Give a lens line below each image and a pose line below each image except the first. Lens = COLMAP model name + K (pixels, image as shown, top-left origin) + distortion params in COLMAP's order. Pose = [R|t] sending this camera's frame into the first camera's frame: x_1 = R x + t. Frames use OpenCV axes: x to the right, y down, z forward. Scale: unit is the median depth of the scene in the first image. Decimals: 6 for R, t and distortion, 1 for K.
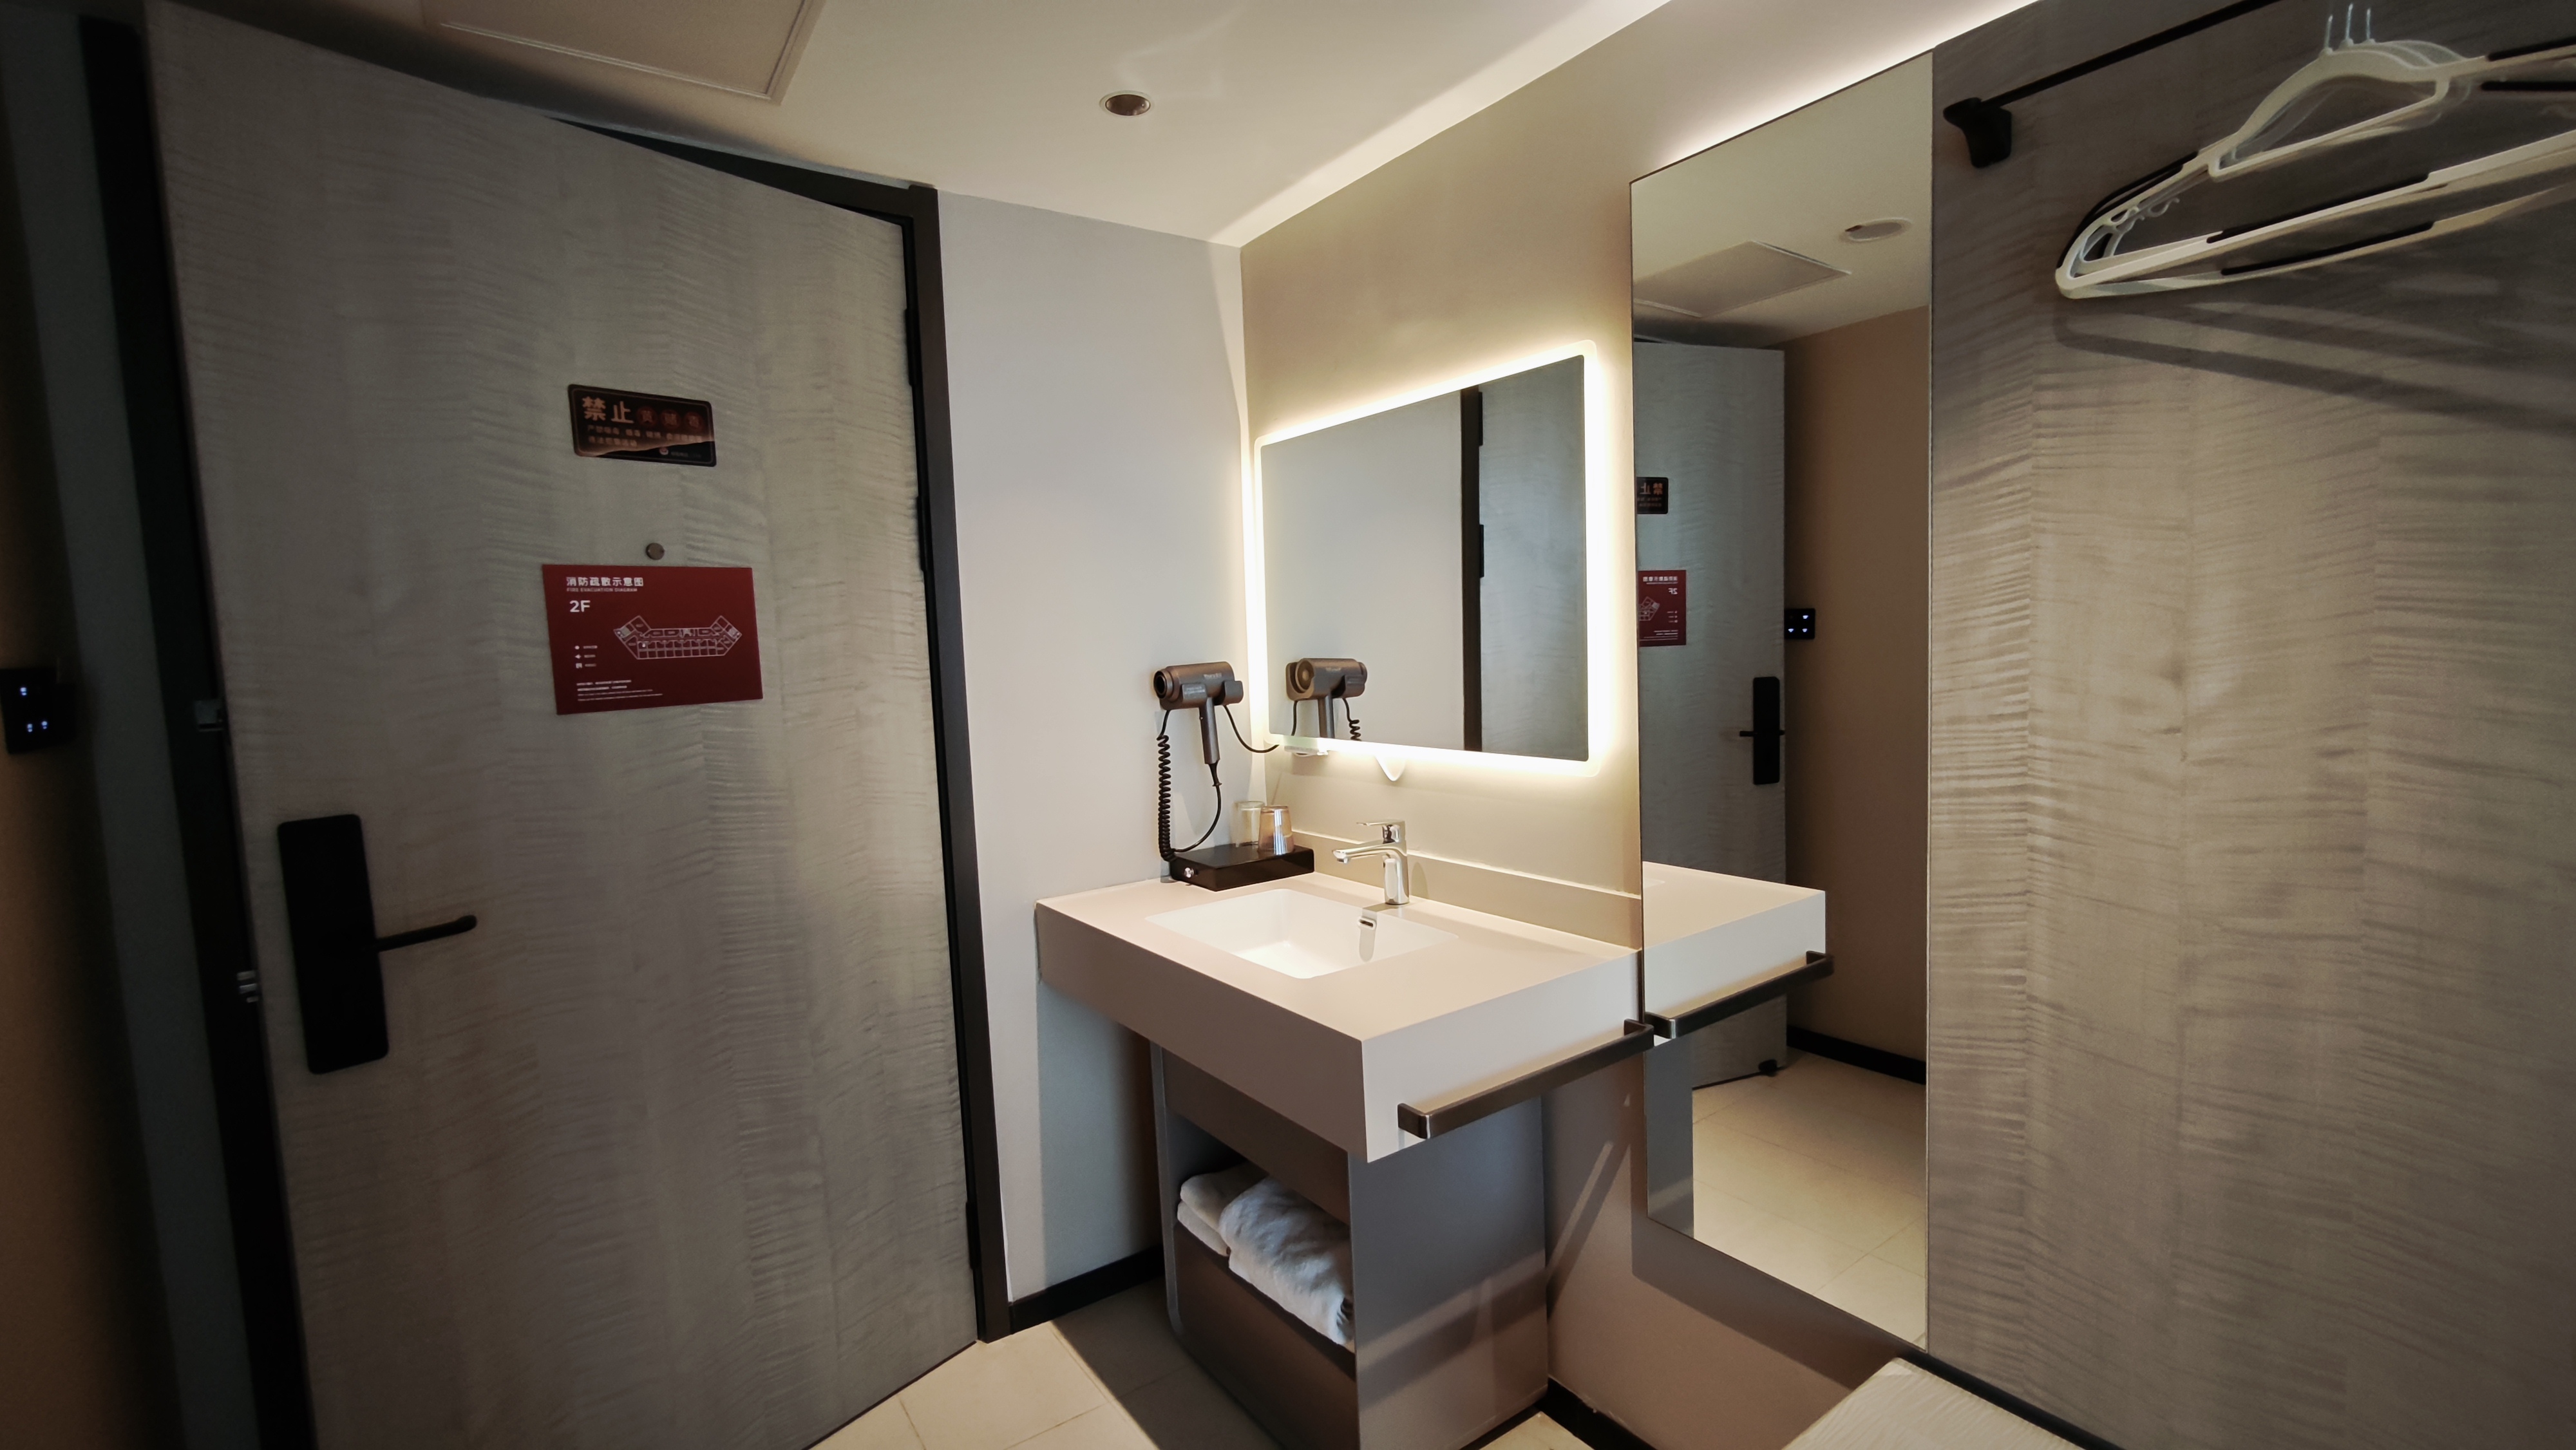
lens RADIAL K [[1092.2, 0, 1288.0], [0, 1092.2, 725.0], [0, 0, 1]] dist [-0.015622, 0.000087]
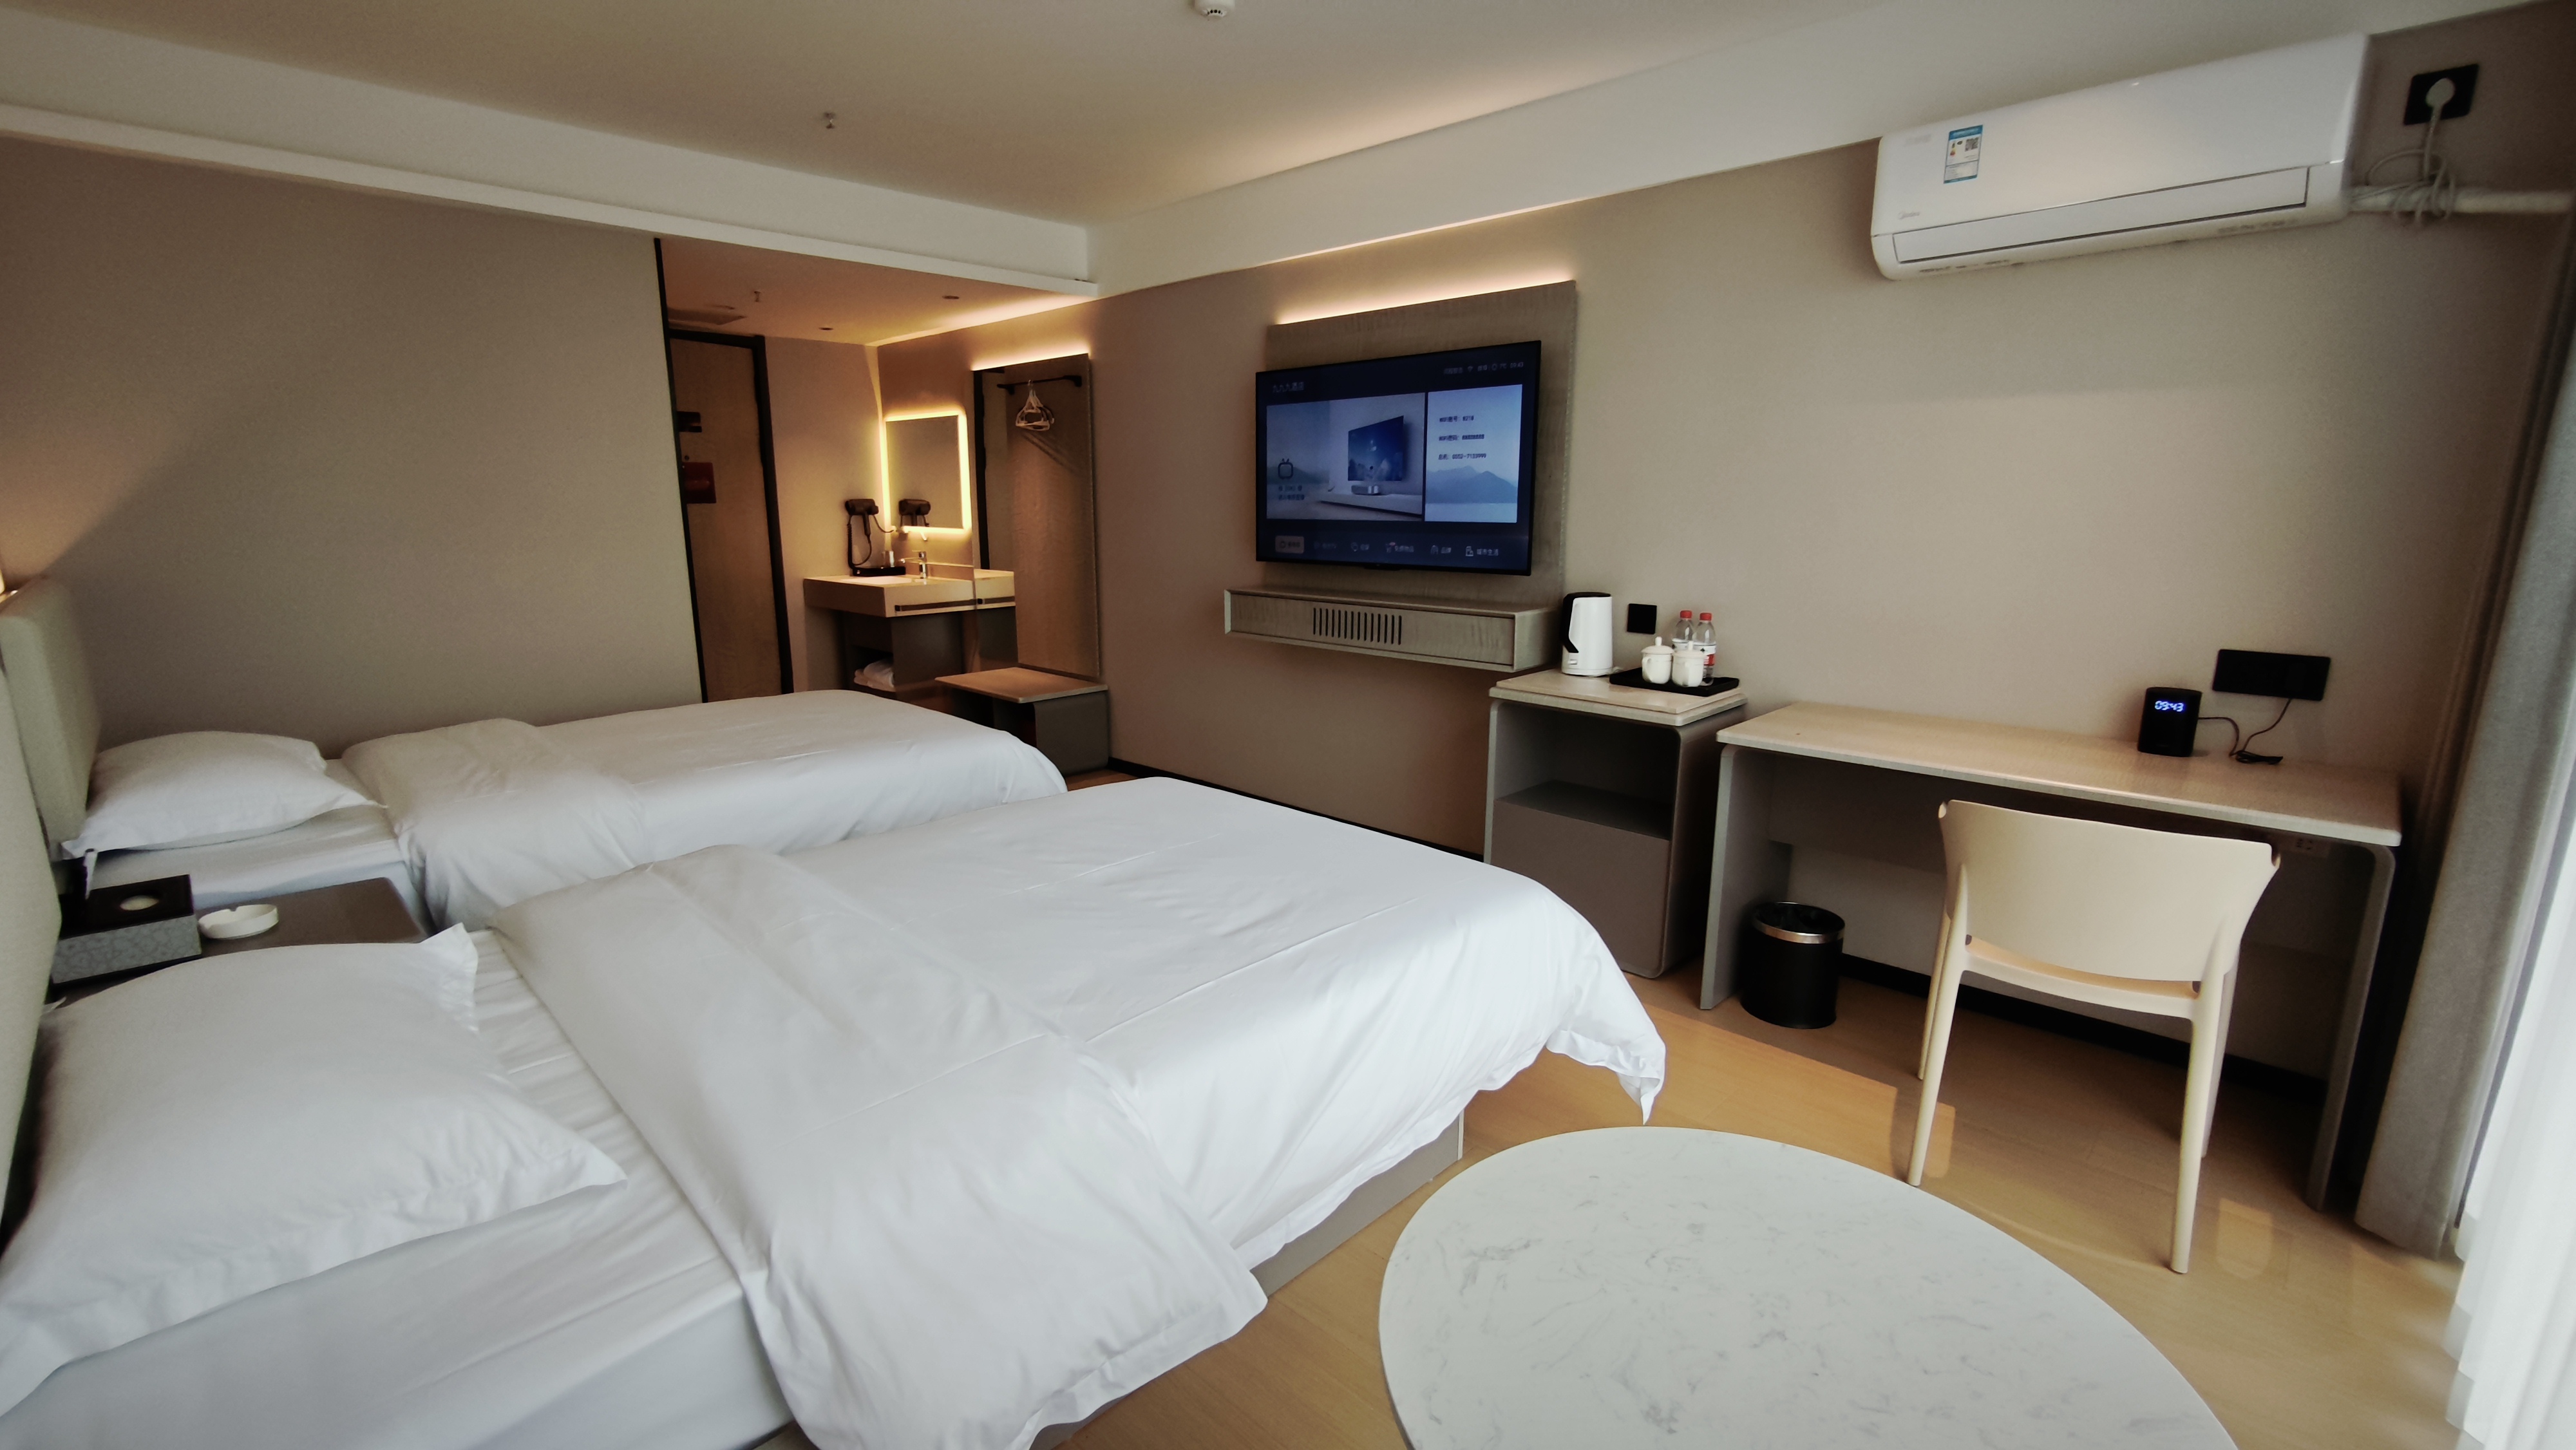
lens RADIAL K [[1092.2, 0, 1288.0], [0, 1092.2, 725.0], [0, 0, 1]] dist [-0.015622, 0.000087]
pose [[0.981684, 0.004994, 0.190452, 0.575746], [-0.027569, 0.992858, 0.116073, 0.205206], [-0.188512, -0.119198, 0.974810, -2.500404]]
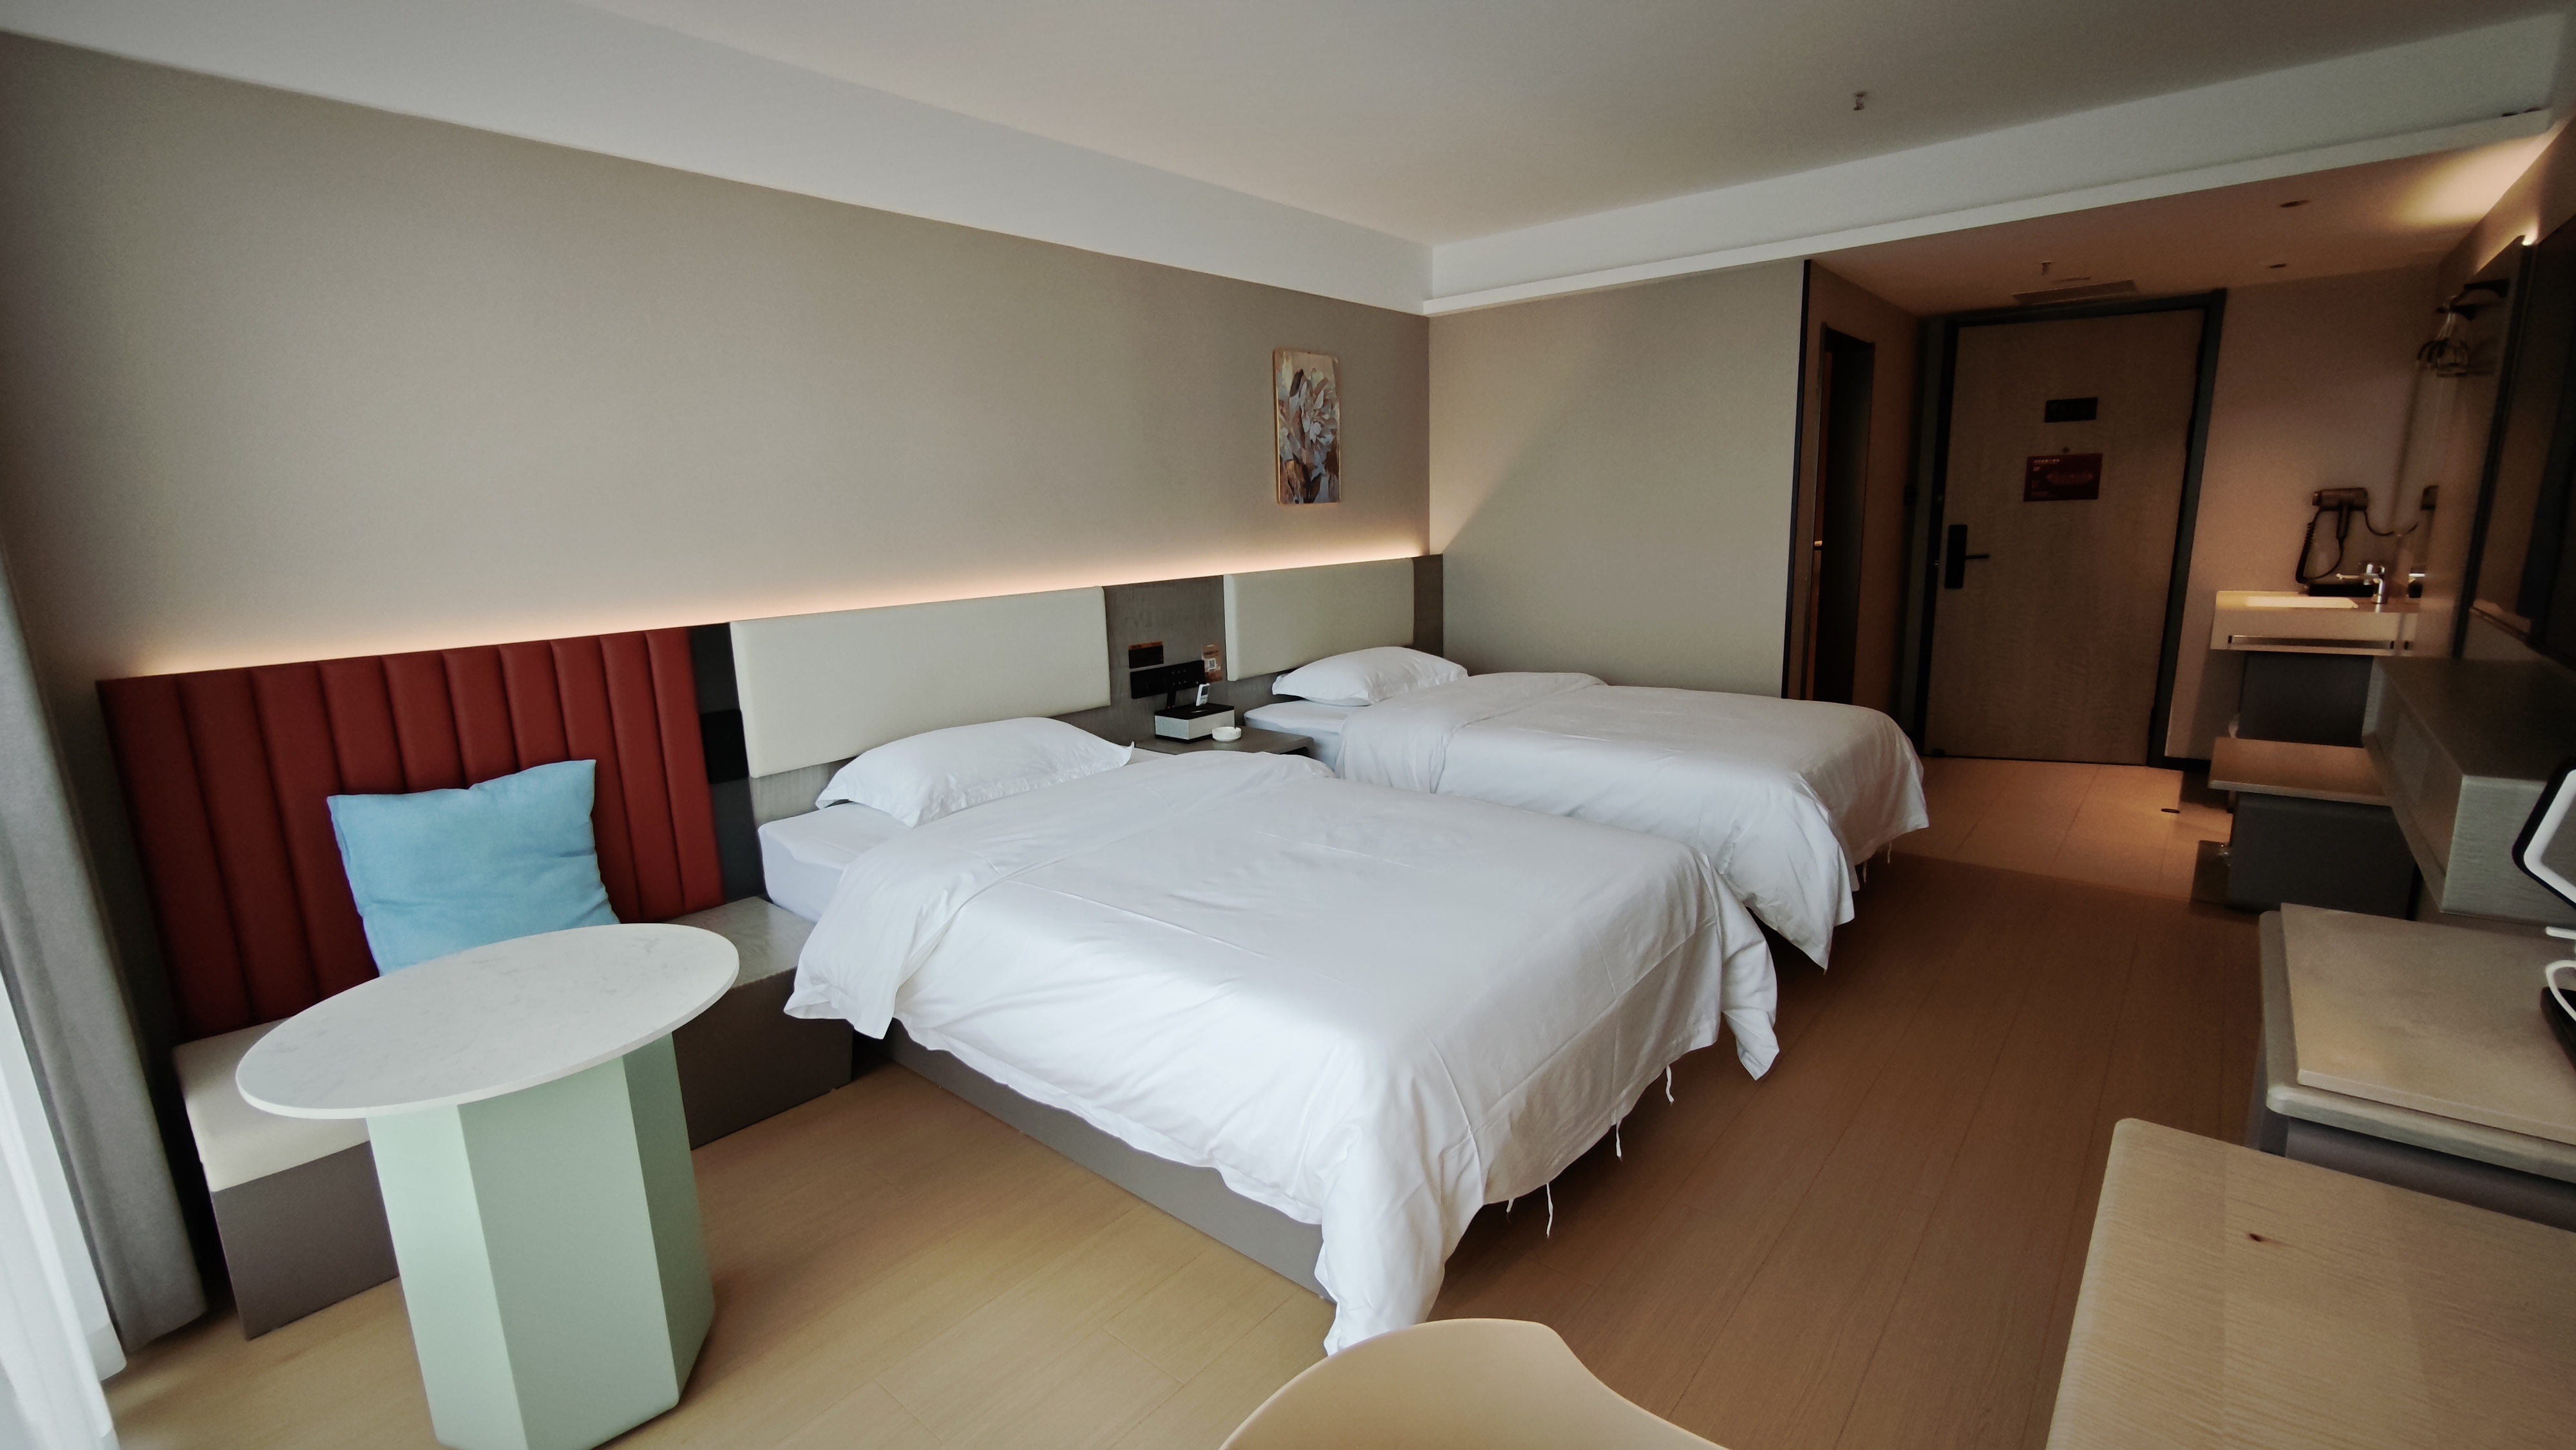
lens RADIAL K [[1081.2, 0, 1289.0], [0, 1081.2, 740.6], [0, 0, 1]] dist [-0.015269, 0.000142]
pose [[0.249837, 0.228760, -0.940877, 1.752281], [-0.055152, 0.973476, 0.222042, 0.085115], [0.966716, -0.003583, 0.255827, -1.761140]]
